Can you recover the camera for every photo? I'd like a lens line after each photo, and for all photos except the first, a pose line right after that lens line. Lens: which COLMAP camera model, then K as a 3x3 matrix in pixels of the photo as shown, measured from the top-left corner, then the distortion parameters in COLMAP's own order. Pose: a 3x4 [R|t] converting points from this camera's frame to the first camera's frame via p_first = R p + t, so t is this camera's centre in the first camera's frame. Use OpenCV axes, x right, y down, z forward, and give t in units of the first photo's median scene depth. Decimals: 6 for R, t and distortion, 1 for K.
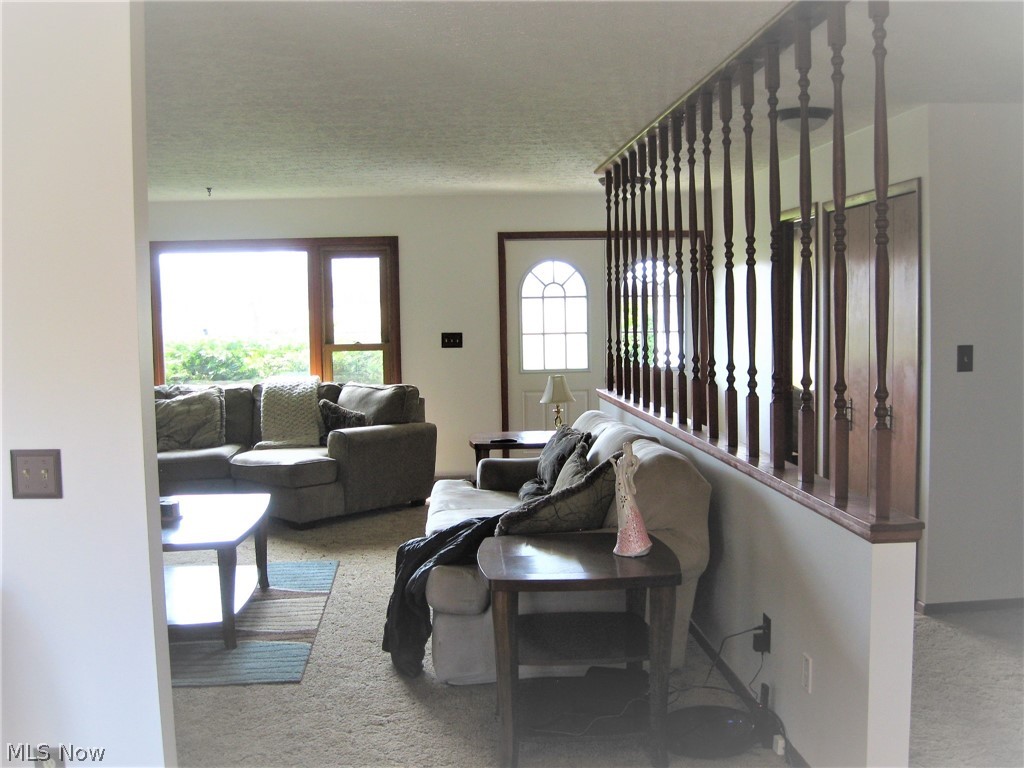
lens RADIAL K [[1067.8, 0, 512.0], [0, 1067.8, 384.0], [0, 0, 1]] dist [-0.108263, 0.004627]
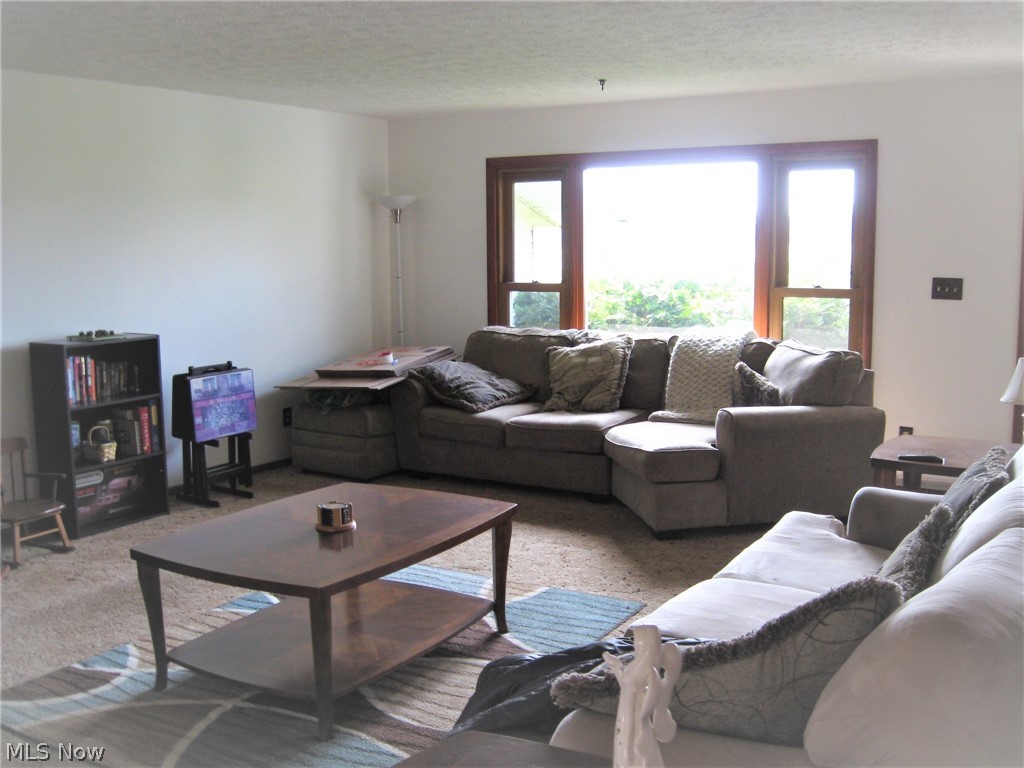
lens RADIAL K [[1067.8, 0, 512.0], [0, 1067.8, 384.0], [0, 0, 1]] dist [-0.108263, 0.004627]
pose [[0.813942, 0.086529, -0.574466, 0.115957], [-0.049115, 0.995555, 0.080367, -0.021543], [0.578867, -0.037200, 0.814573, 0.301414]]
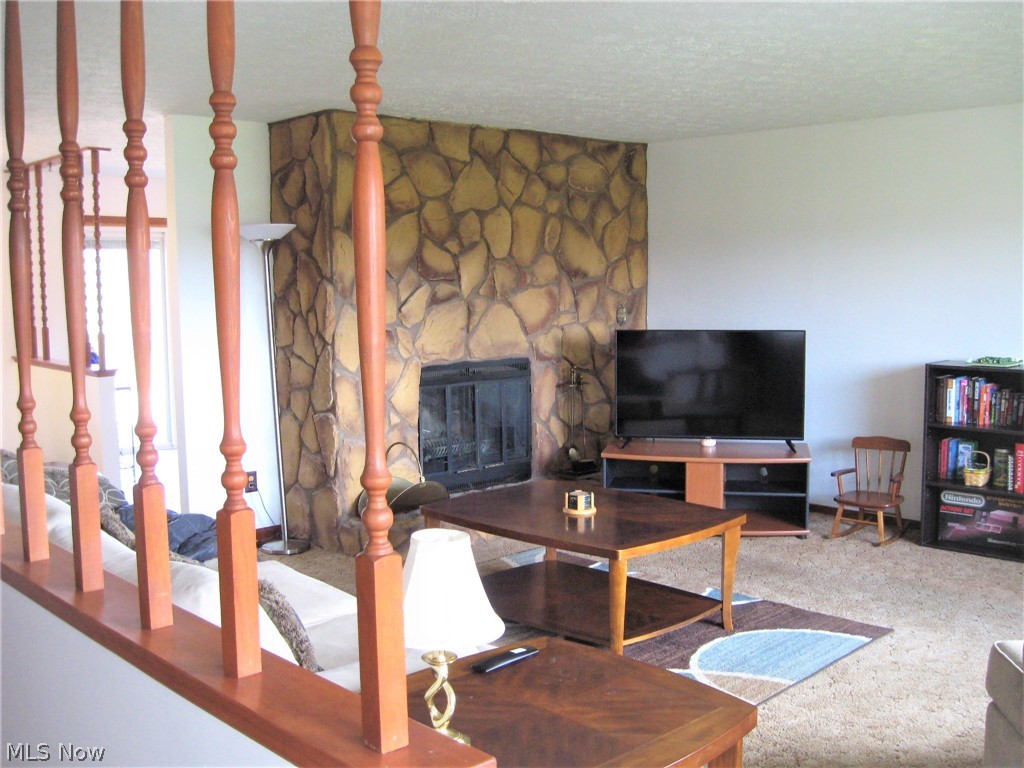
lens RADIAL K [[1067.8, 0, 512.0], [0, 1067.8, 384.0], [0, 0, 1]] dist [-0.108263, 0.004627]
pose [[-0.770377, 0.092096, -0.630902, 0.169463], [-0.024038, 0.984614, 0.173081, -0.081296], [0.637135, 0.148504, -0.756310, 1.033314]]
